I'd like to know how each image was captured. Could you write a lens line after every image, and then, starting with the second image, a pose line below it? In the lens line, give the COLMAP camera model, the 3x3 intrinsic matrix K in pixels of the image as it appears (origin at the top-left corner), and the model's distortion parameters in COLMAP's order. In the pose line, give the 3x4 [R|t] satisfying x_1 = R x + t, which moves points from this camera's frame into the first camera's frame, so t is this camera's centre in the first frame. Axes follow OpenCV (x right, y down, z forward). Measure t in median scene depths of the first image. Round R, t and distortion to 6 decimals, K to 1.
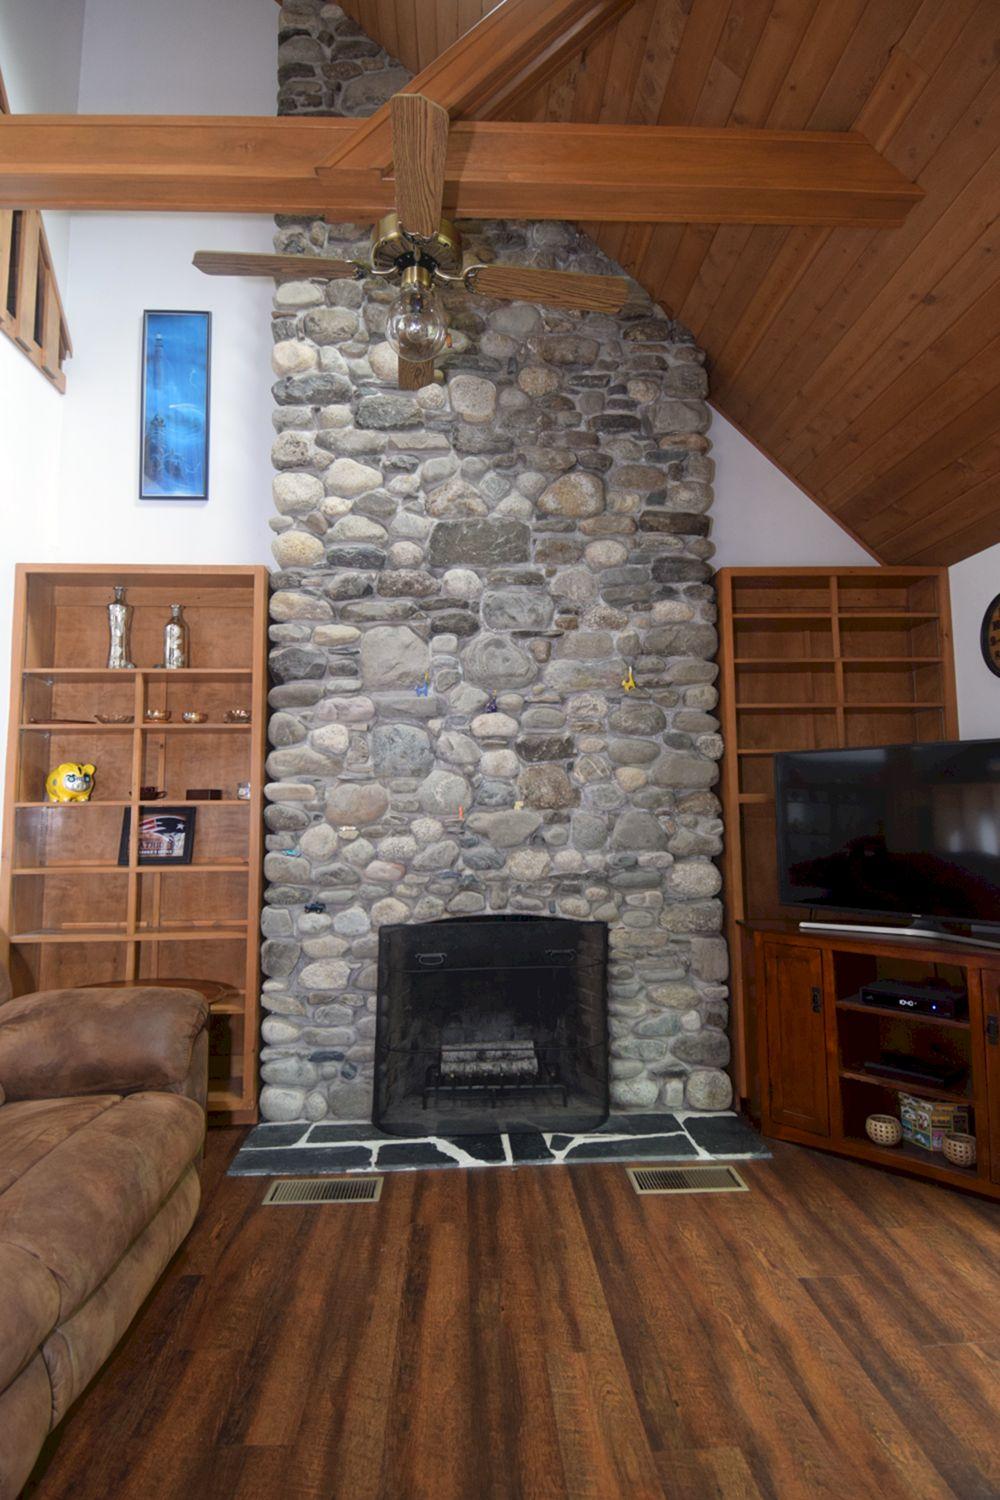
lens RADIAL K [[809.5, 0, 496.0], [0, 809.5, 738.8], [0, 0, 1]] dist [0.058333, -0.069469]
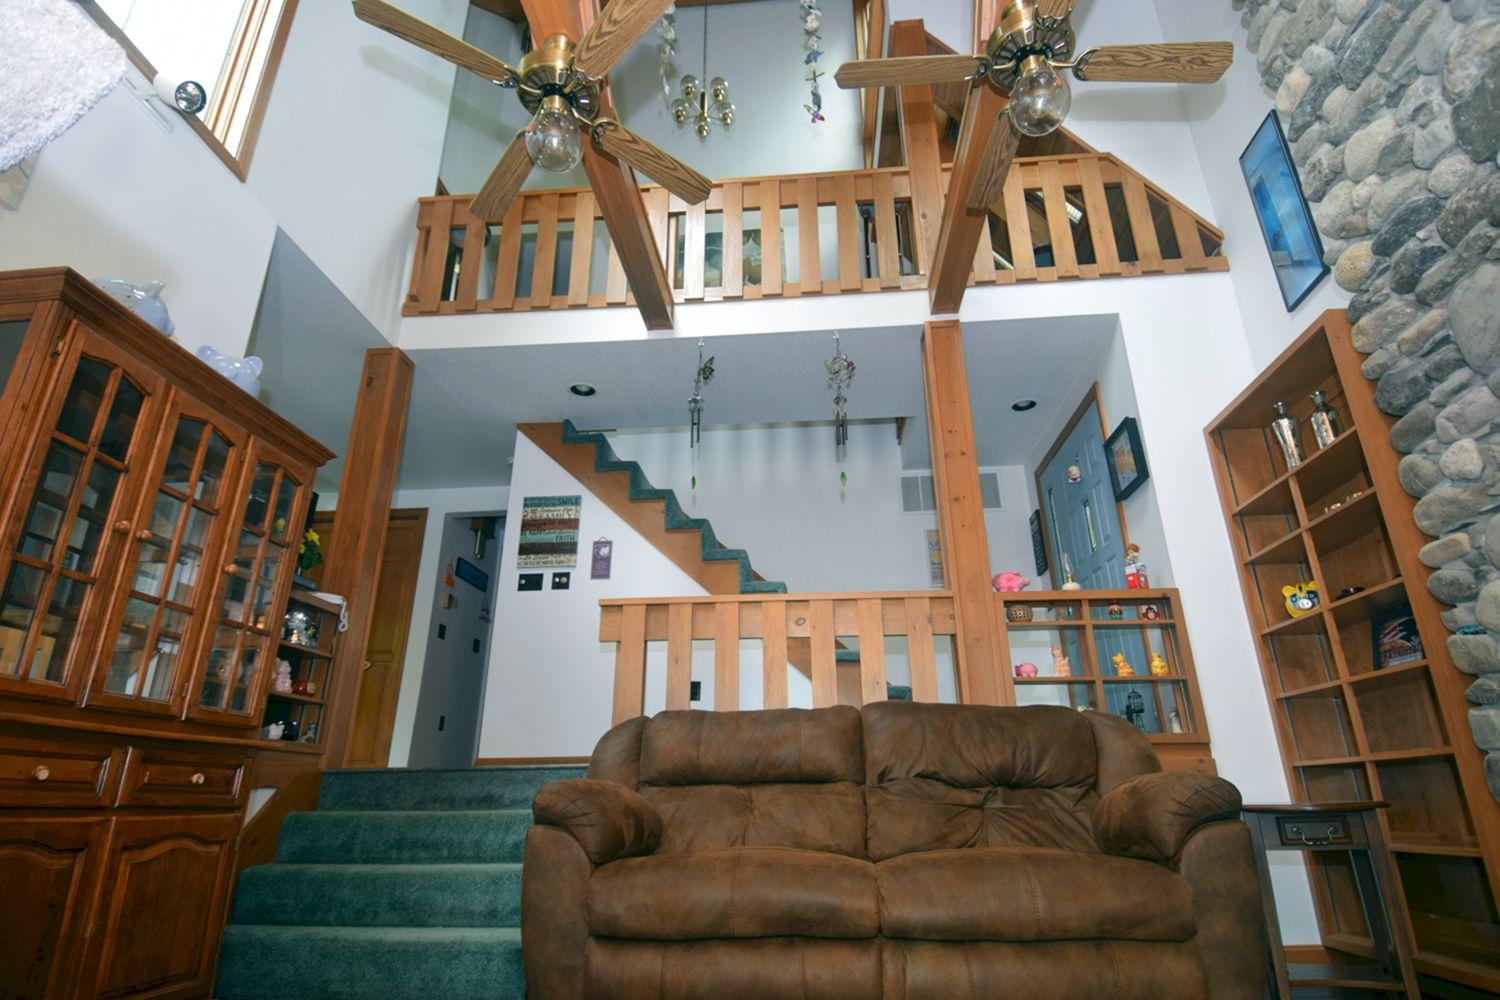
lens RADIAL K [[779.9, 0, 754.3], [0, 779.9, 495.6], [0, 0, 1]] dist [0.049633, -0.057769]
pose [[-0.122556, -0.349228, -0.928989, 0.491127], [0.102661, 0.926563, -0.361860, 0.208685], [0.987138, -0.139719, -0.077704, 0.435882]]
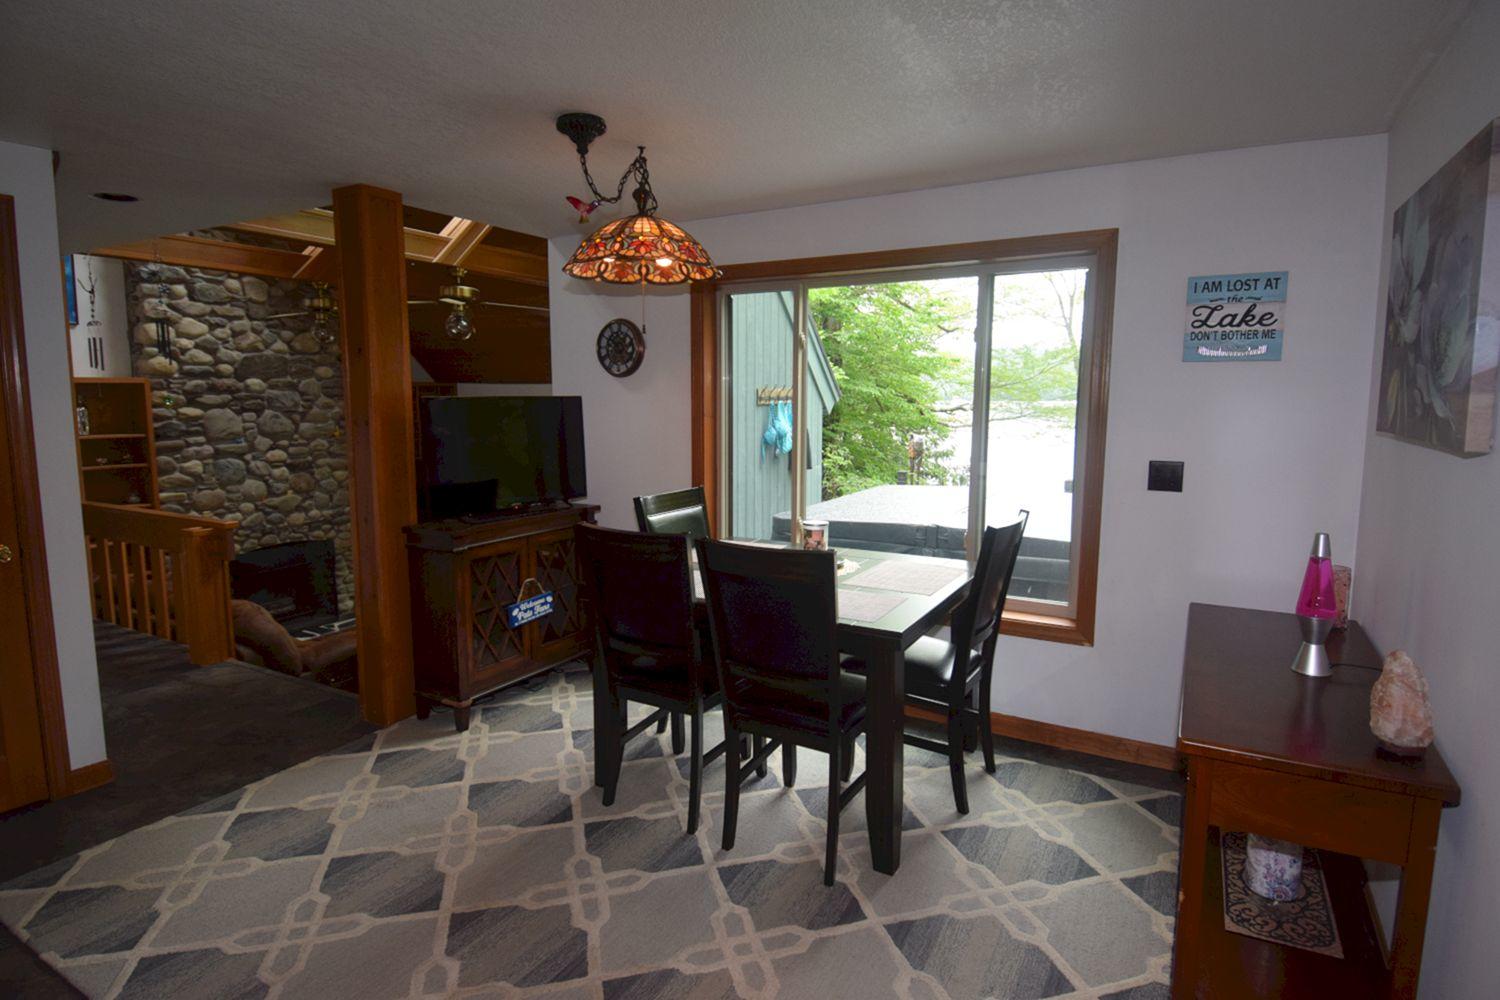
lens RADIAL K [[800.3, 0, 751.4], [0, 800.3, 492.9], [0, 0, 1]] dist [0.057680, -0.063222]
pose [[0.529105, -0.095143, 0.843205, -1.134402], [-0.086695, 0.982433, 0.165254, -0.377566], [-0.844116, -0.160538, 0.511562, -1.133003]]
